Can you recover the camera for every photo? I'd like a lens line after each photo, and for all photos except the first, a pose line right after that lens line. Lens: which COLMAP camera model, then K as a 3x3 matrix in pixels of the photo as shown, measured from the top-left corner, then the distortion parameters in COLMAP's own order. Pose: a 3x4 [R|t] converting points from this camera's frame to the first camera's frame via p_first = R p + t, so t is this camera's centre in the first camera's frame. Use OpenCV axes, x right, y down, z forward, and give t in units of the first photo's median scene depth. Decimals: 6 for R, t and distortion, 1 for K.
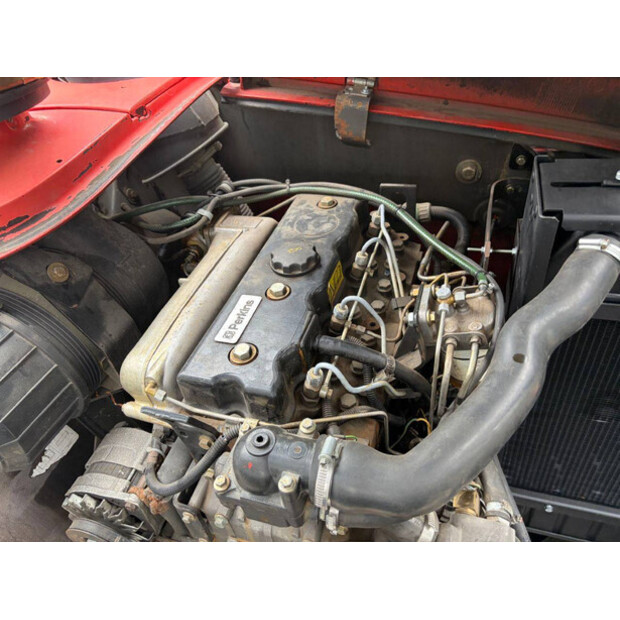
lens RADIAL K [[465.8, 0, 305.8], [0, 465.8, 307.5], [0, 0, 1]] dist [0.044784, -0.045025]
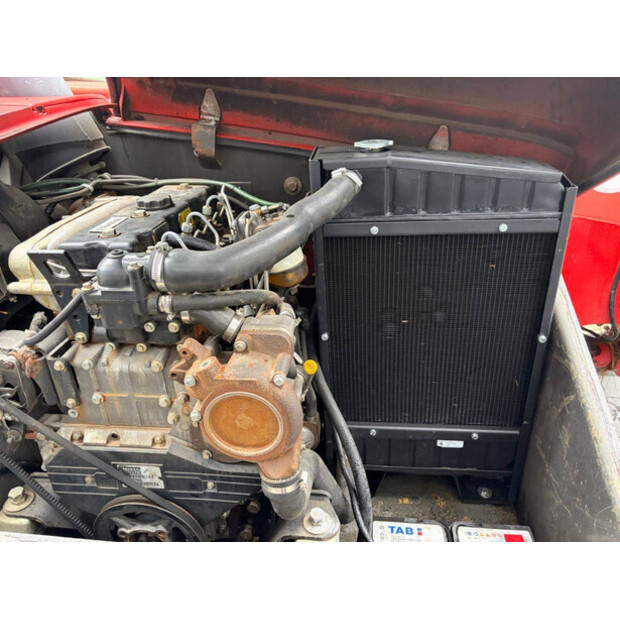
lens RADIAL K [[465.8, 0, 304.6], [0, 465.8, 309.1], [0, 0, 1]] dist [0.044784, -0.045025]
pose [[0.977267, -0.012688, 0.211632, 0.113921], [0.068427, 0.963664, -0.258205, 0.601632], [-0.200666, 0.266817, 0.942625, -0.320253]]
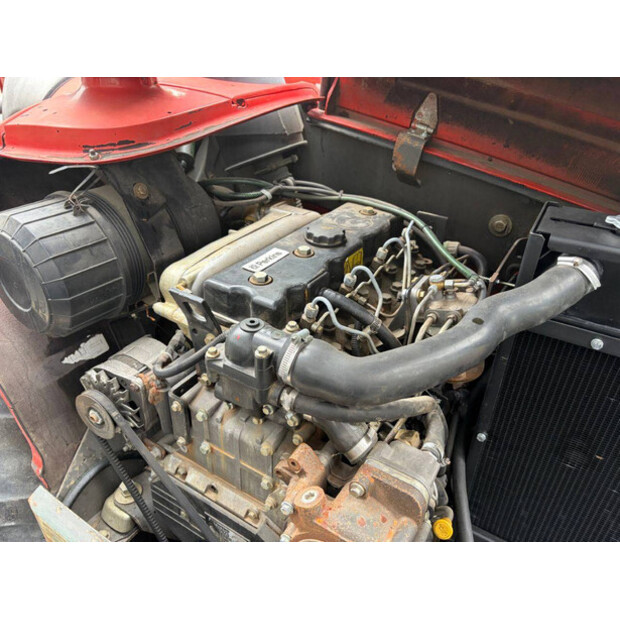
lens RADIAL K [[465.8, 0, 311.4], [0, 465.8, 314.1], [0, 0, 1]] dist [0.044784, -0.045025]
pose [[0.959706, 0.259225, -0.108478, 0.125055], [-0.272408, 0.952990, -0.132682, 0.260621], [0.068984, 0.156886, 0.985205, -0.147997]]
